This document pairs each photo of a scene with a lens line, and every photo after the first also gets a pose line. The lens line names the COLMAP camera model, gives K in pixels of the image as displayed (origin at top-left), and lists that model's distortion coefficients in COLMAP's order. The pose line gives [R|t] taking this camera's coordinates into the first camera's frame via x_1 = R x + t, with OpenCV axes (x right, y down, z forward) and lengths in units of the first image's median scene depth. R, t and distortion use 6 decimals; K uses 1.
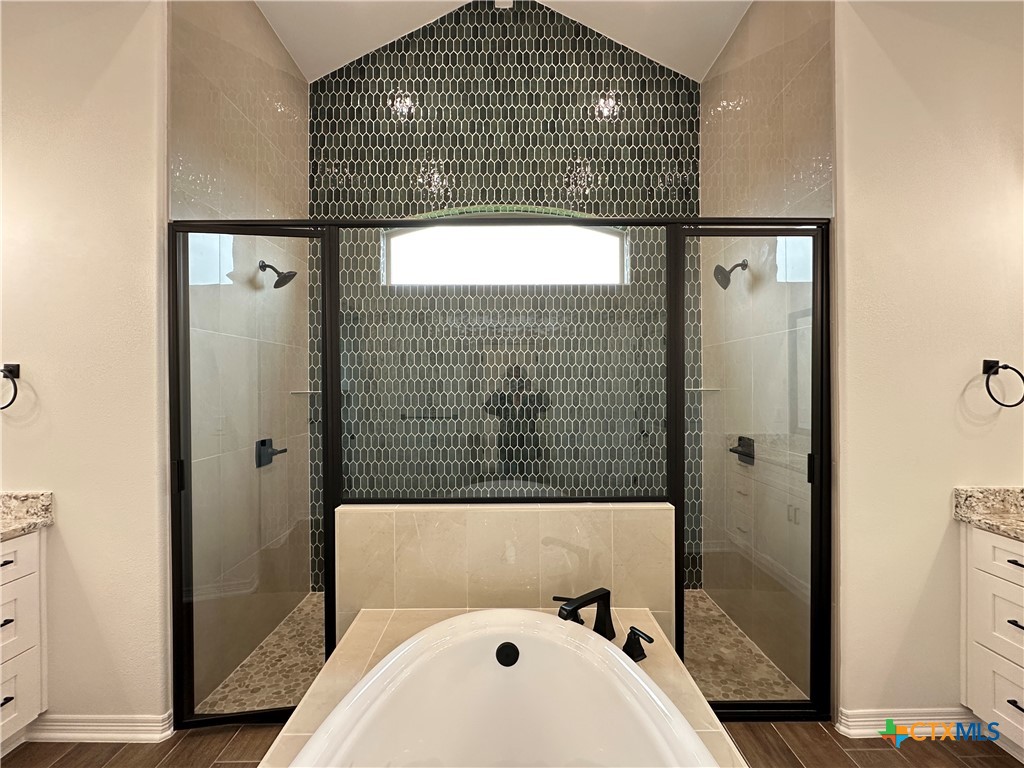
lens RADIAL K [[408.4, 0, 510.5], [0, 408.4, 384.1], [0, 0, 1]] dist [-0.002716, 0.000355]
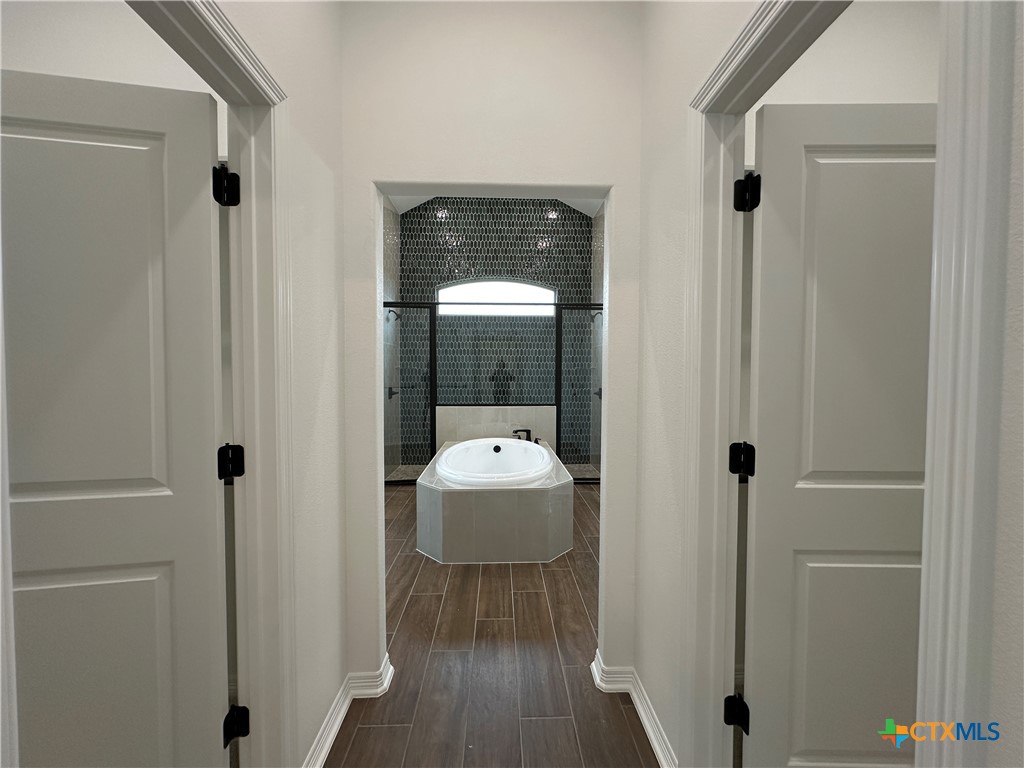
lens RADIAL K [[408.4, 0, 510.5], [0, 408.4, 384.1], [0, 0, 1]] dist [-0.002716, 0.000355]
pose [[0.999552, 0.007156, 0.029046, 0.000710], [-0.007796, 0.999728, 0.021995, 0.052167], [-0.028881, -0.022212, 0.999336, -1.054197]]
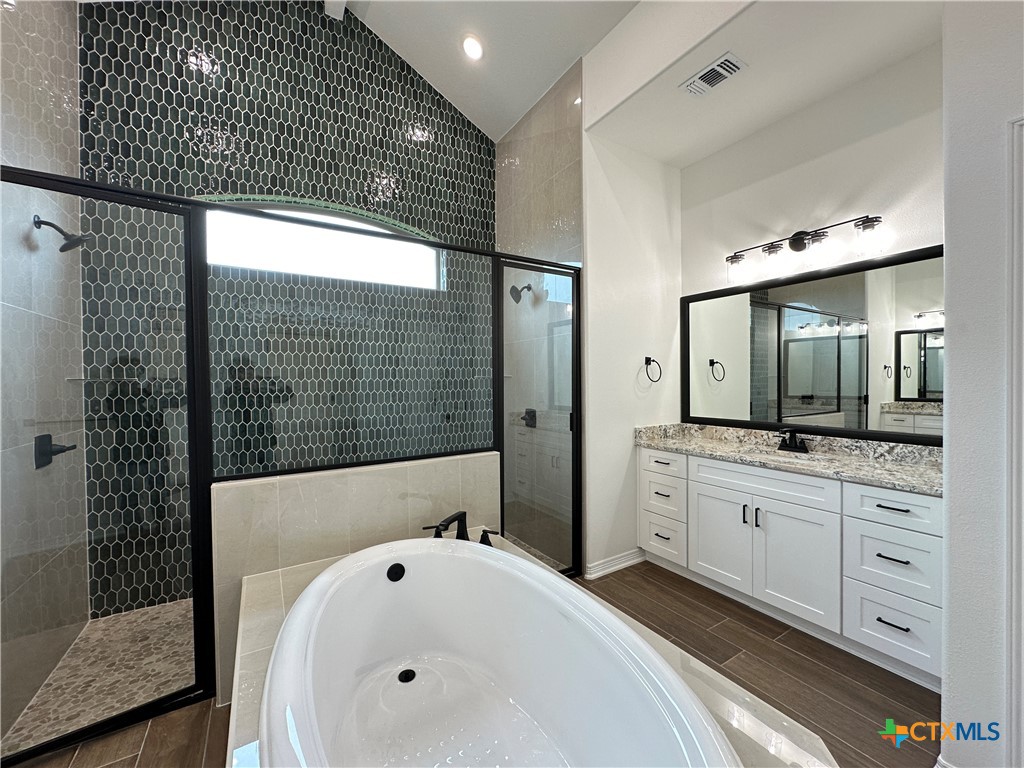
lens RADIAL K [[408.4, 0, 510.5], [0, 408.4, 384.1], [0, 0, 1]] dist [-0.002716, 0.000355]
pose [[0.854880, -0.008652, 0.518753, -0.182597], [0.005627, 0.999957, 0.007404, 0.027184], [-0.518794, -0.003410, 0.854892, -0.150363]]
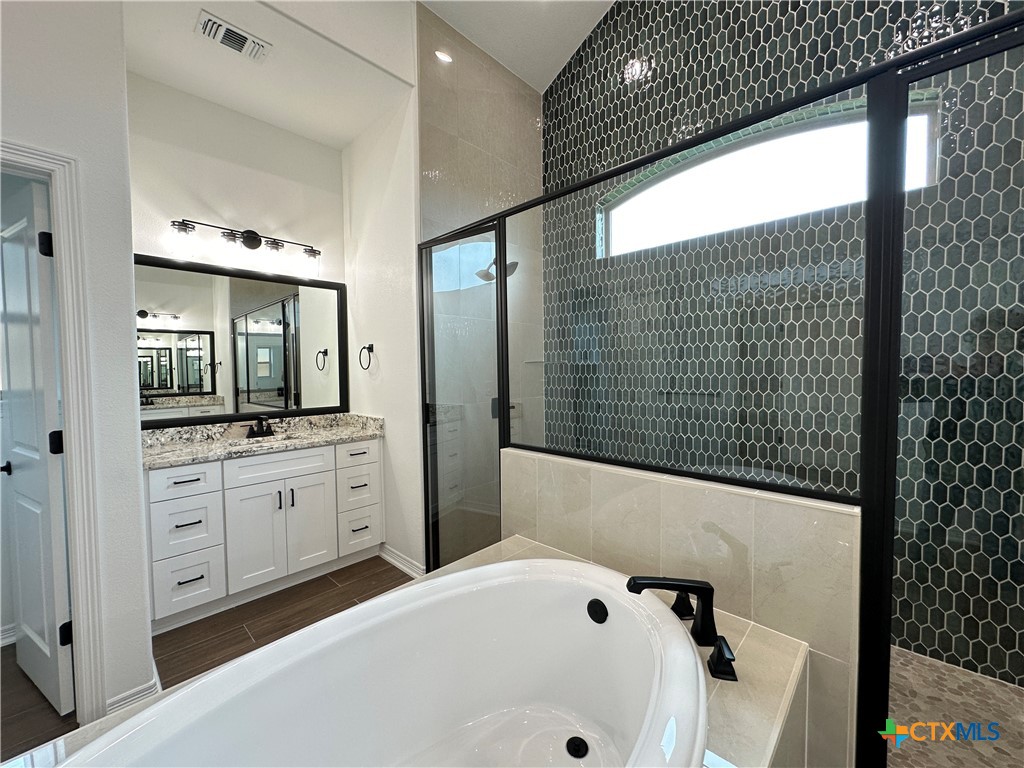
lens RADIAL K [[406.7, 0, 512.0], [0, 406.7, 384.0], [0, 0, 1]] dist [-0.001711, 0.000102]
pose [[0.723009, 0.021271, -0.690511, 0.257190], [0.009995, 0.999099, 0.041242, 0.032775], [0.690767, -0.036720, 0.722145, 0.079807]]
